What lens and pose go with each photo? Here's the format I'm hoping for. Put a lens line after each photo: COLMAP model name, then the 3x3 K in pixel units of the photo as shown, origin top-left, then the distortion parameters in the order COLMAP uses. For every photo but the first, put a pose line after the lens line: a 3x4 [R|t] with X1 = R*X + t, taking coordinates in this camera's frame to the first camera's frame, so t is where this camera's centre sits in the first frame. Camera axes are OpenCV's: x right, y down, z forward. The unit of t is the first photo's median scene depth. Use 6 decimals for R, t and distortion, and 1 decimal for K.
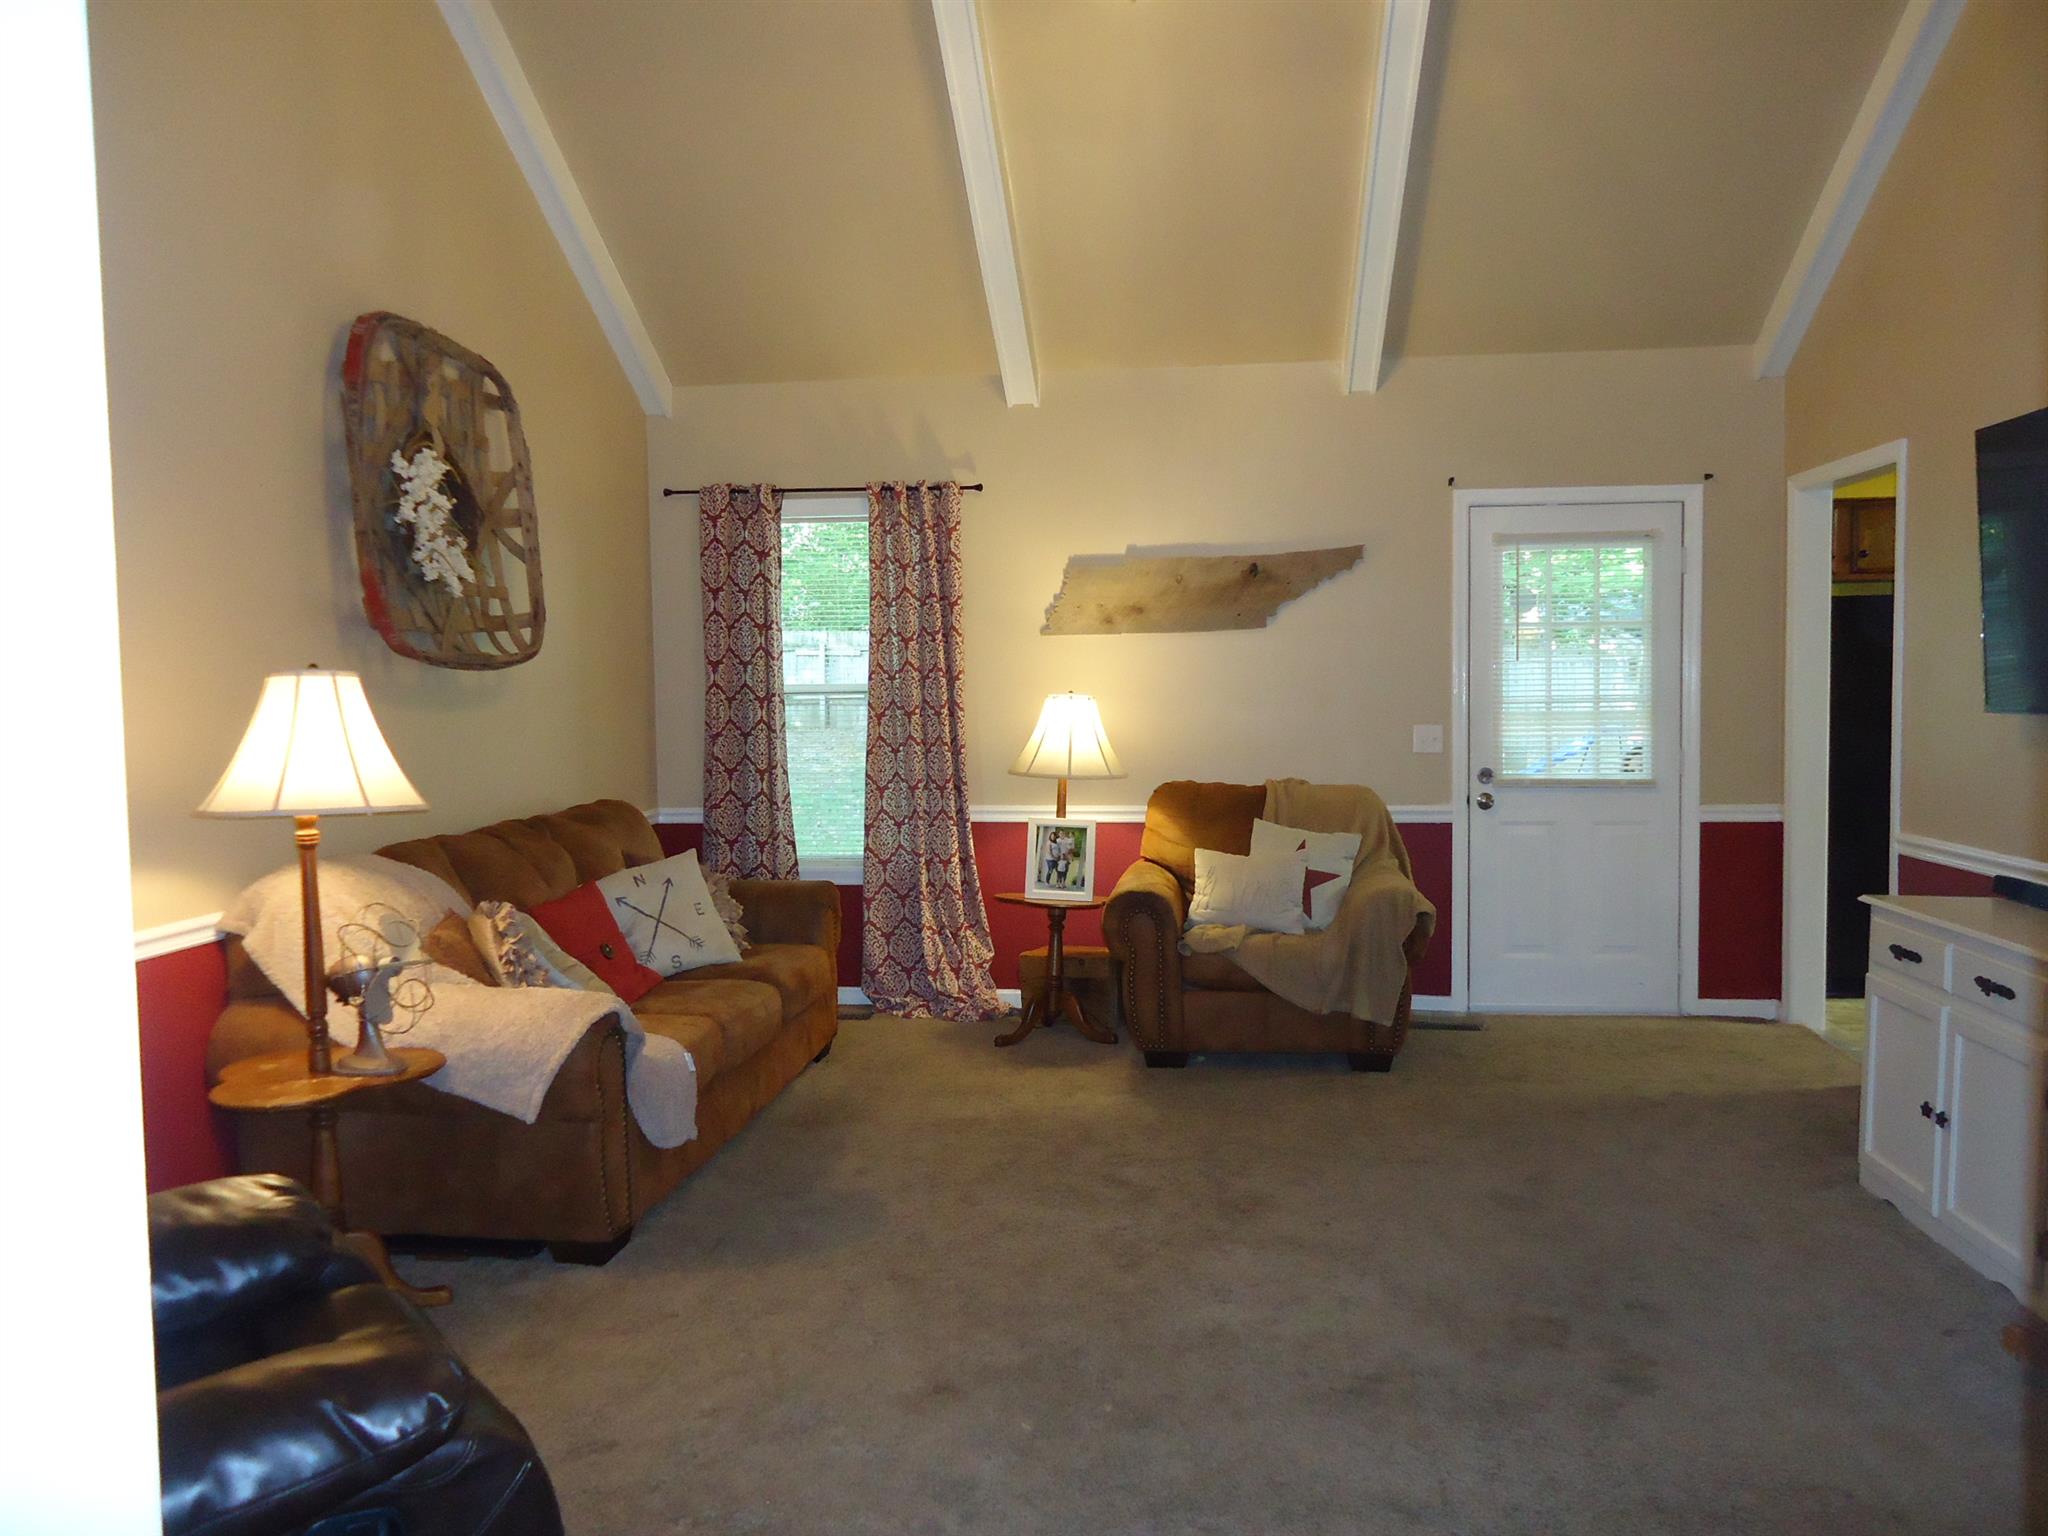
lens RADIAL K [[1513.9, 0, 1024.0], [0, 1513.9, 768.0], [0, 0, 1]] dist [0.012618, -0.003619]
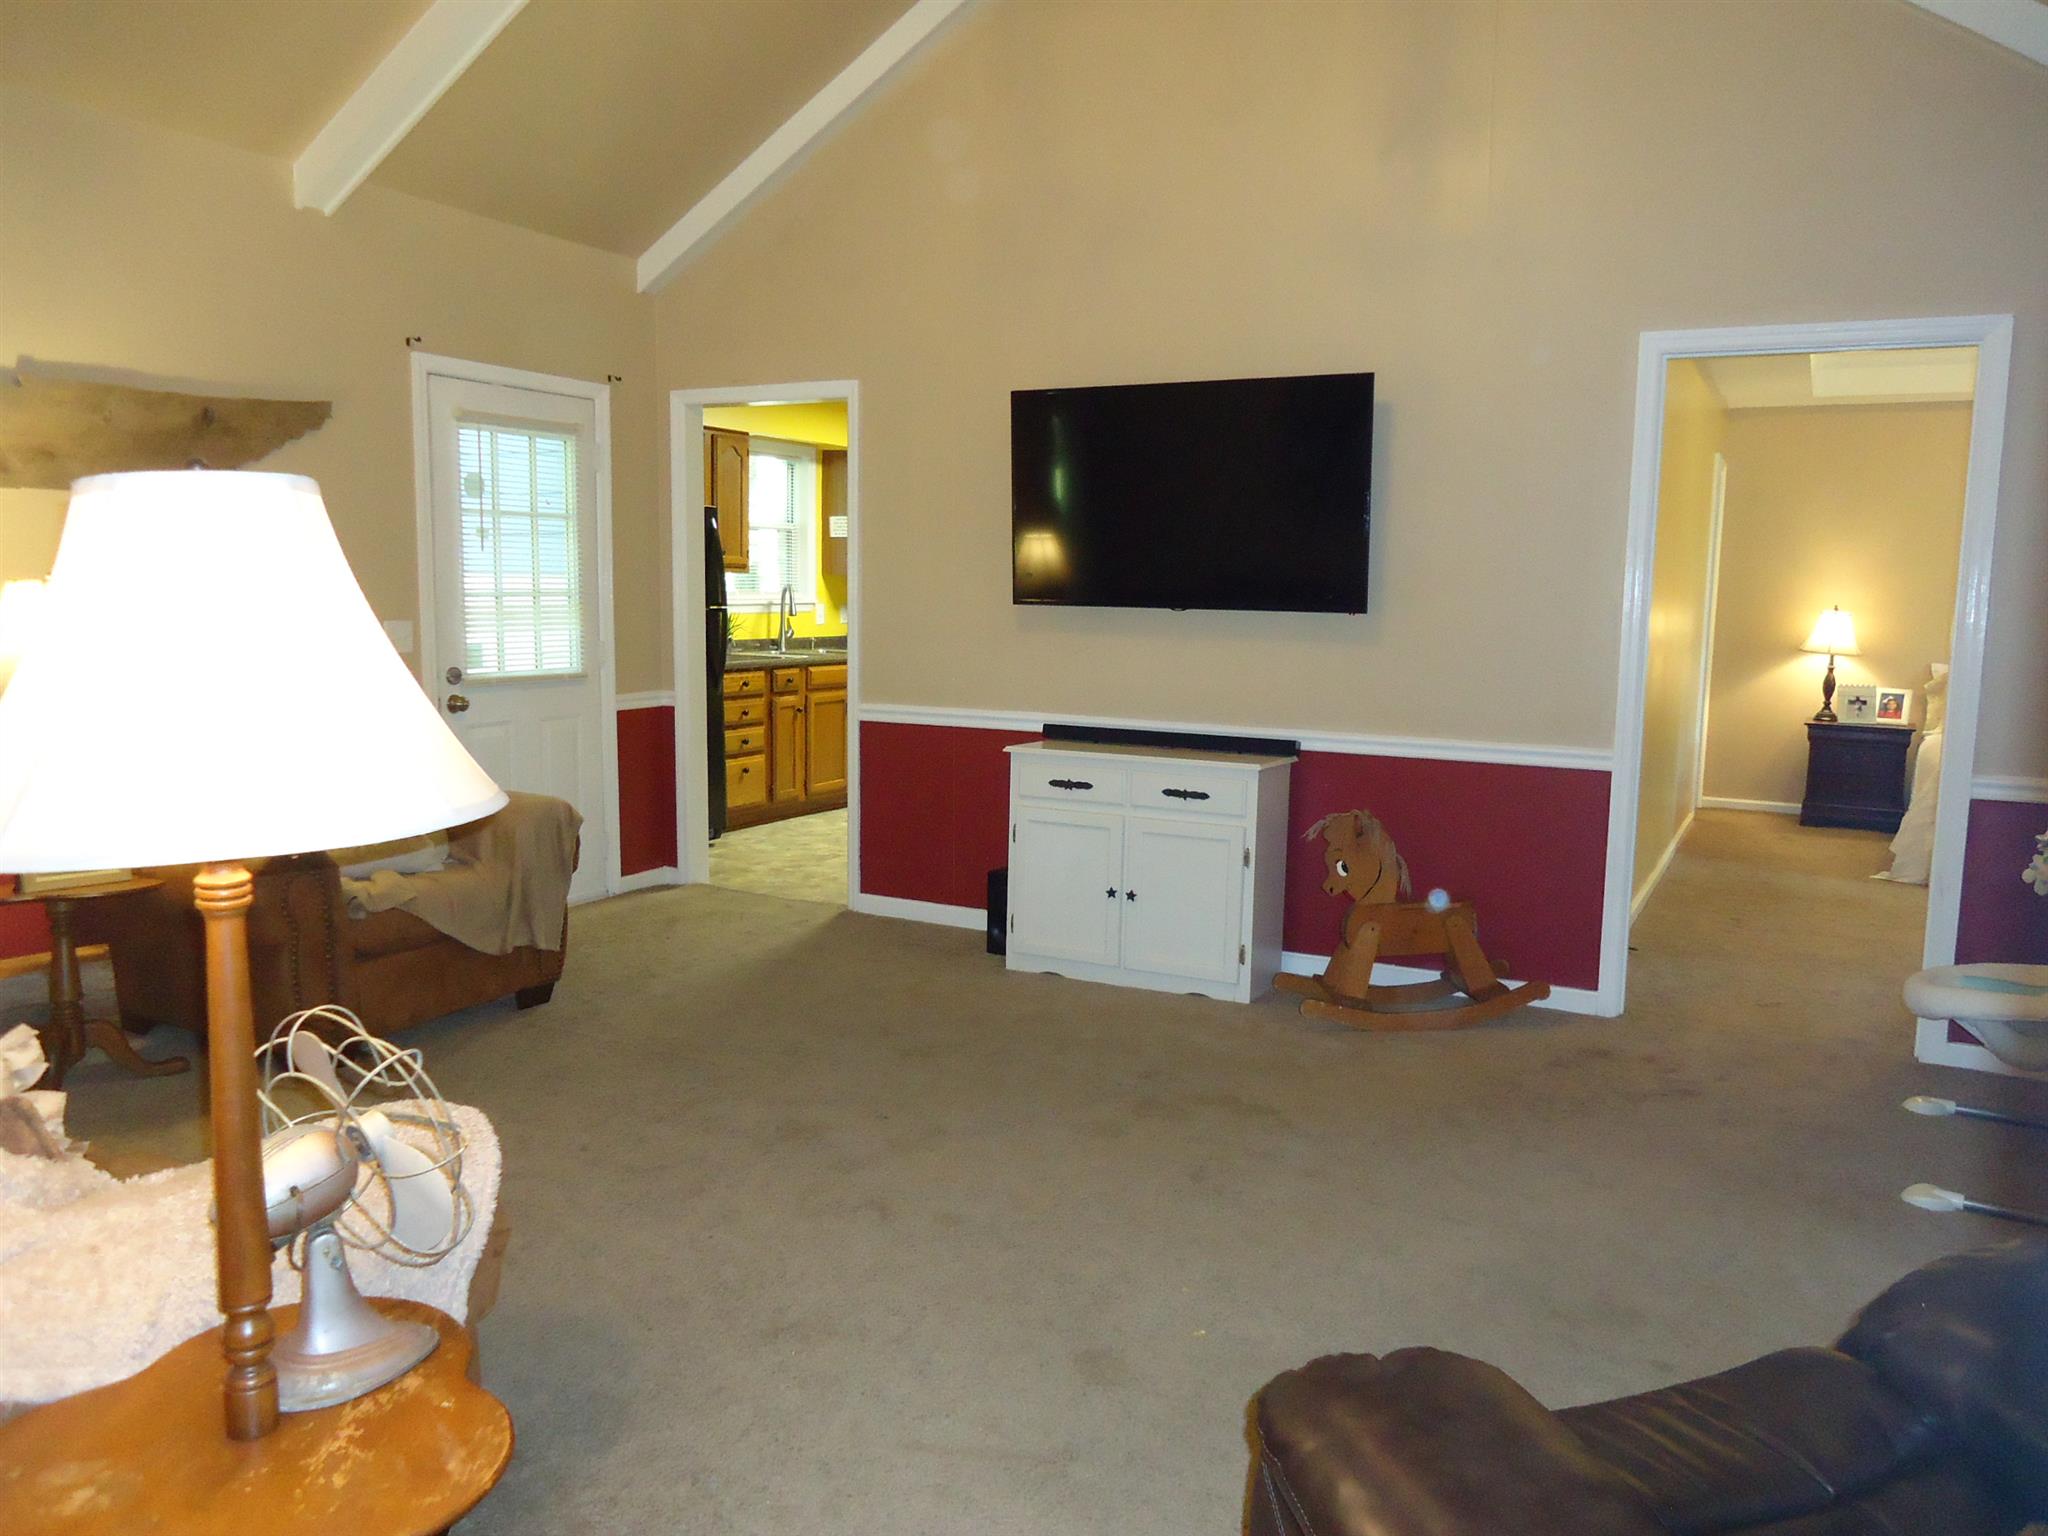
lens RADIAL K [[1513.9, 0, 1024.0], [0, 1513.9, 768.0], [0, 0, 1]] dist [0.012618, -0.003619]
pose [[0.356173, -0.099043, 0.929156, -0.434388], [0.037400, 0.995081, 0.091734, -0.010969], [-0.933671, 0.002078, 0.358125, 0.358627]]
